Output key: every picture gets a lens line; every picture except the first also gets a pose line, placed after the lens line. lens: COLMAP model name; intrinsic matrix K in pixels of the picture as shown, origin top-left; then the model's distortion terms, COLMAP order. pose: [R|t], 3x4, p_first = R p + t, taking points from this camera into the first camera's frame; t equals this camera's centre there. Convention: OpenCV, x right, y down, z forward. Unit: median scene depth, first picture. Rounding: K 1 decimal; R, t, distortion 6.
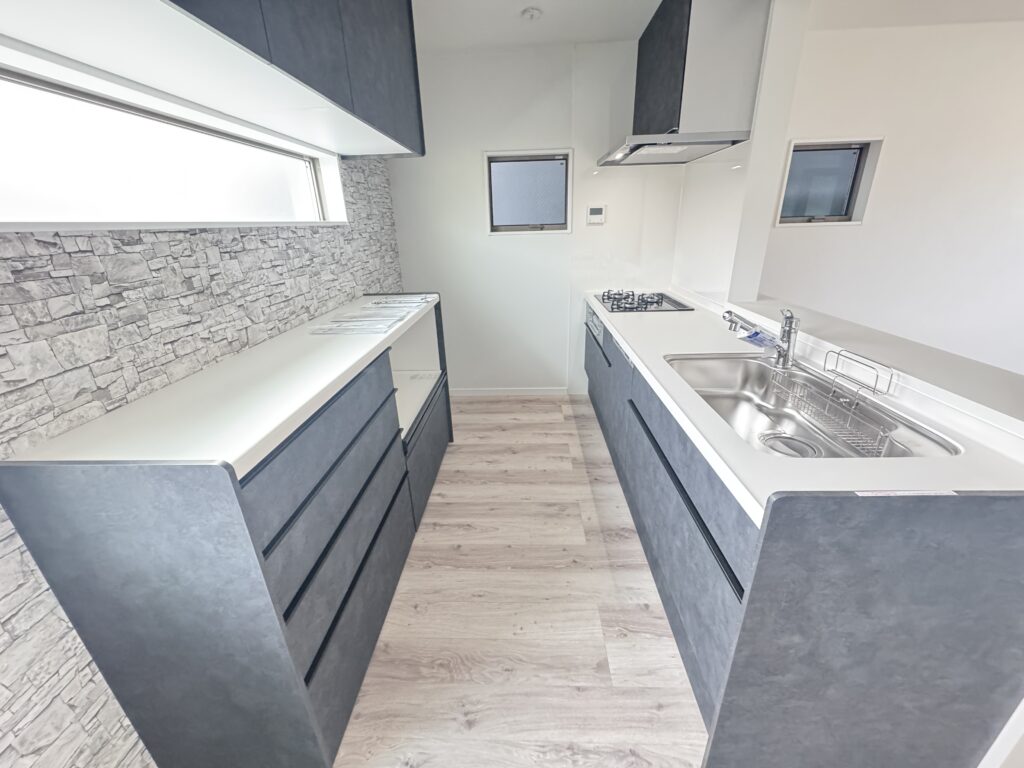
lens RADIAL K [[408.1, 0, 512.7], [0, 408.1, 382.7], [0, 0, 1]] dist [-0.004438, 0.001082]
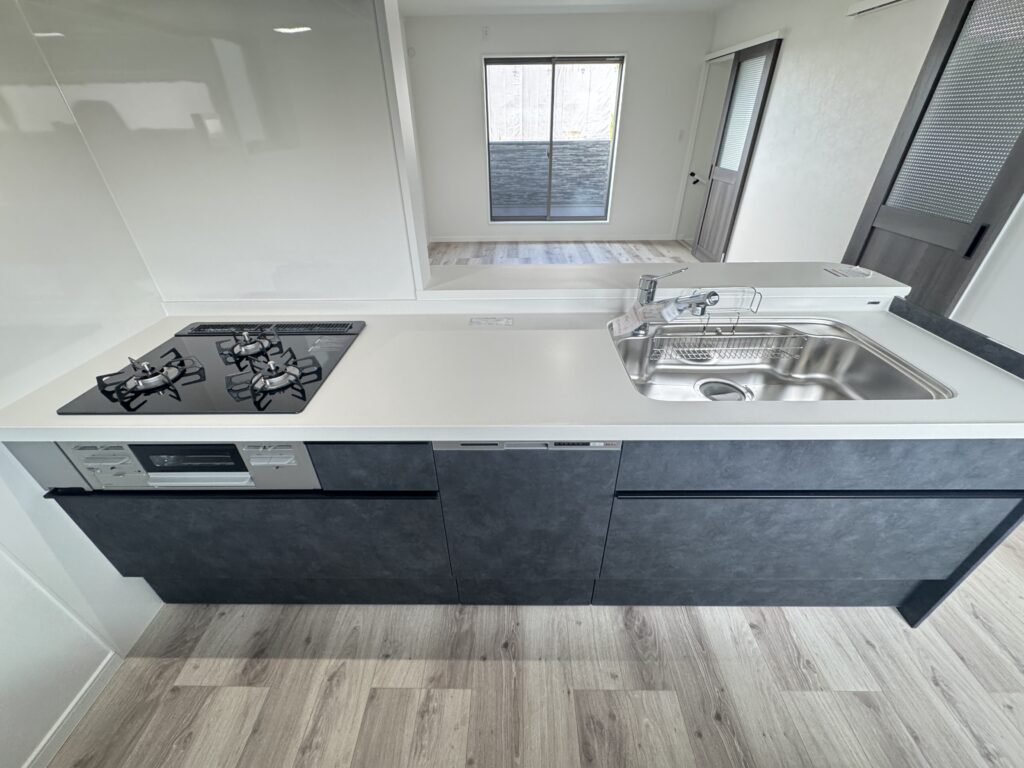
lens RADIAL K [[408.1, 0, 509.2], [0, 408.1, 382.3], [0, 0, 1]] dist [-0.004438, 0.001082]
pose [[-0.022859, -0.514345, 0.857279, -0.149261], [0.378590, 0.789186, 0.483586, -0.519538], [-0.925282, 0.335612, 0.176686, 1.225758]]
